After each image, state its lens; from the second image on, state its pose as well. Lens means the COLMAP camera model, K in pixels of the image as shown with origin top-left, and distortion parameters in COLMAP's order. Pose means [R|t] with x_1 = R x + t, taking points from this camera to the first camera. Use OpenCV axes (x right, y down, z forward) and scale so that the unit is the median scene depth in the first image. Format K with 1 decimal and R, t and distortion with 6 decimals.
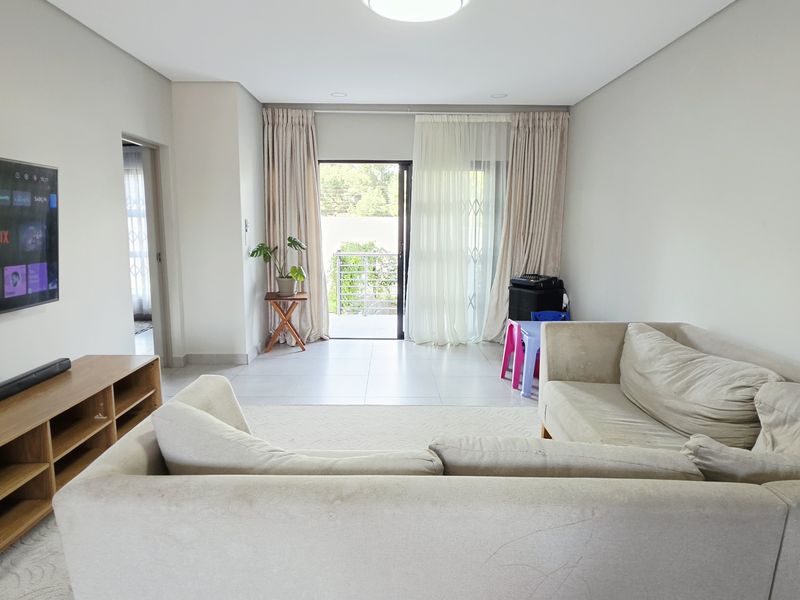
lens RADIAL K [[519.3, 0, 393.7], [0, 519.3, 302.9], [0, 0, 1]] dist [-0.007356, 0.003056]
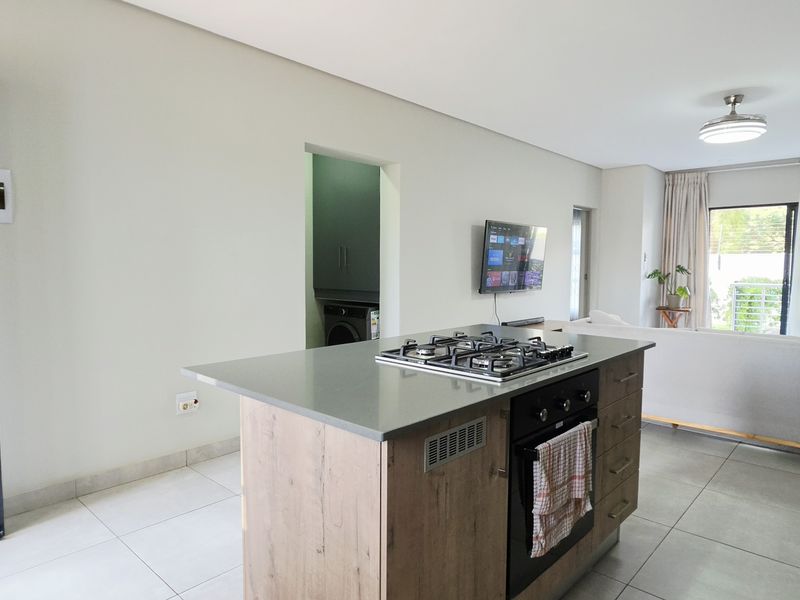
lens RADIAL K [[519.3, 0, 396.4], [0, 519.3, 298.2], [0, 0, 1]] dist [-0.007356, 0.003056]
pose [[0.730796, 0.040501, -0.681393, 0.183329], [-0.102394, 0.993448, -0.050769, 0.101471], [0.674872, 0.106873, 0.730154, -0.477057]]
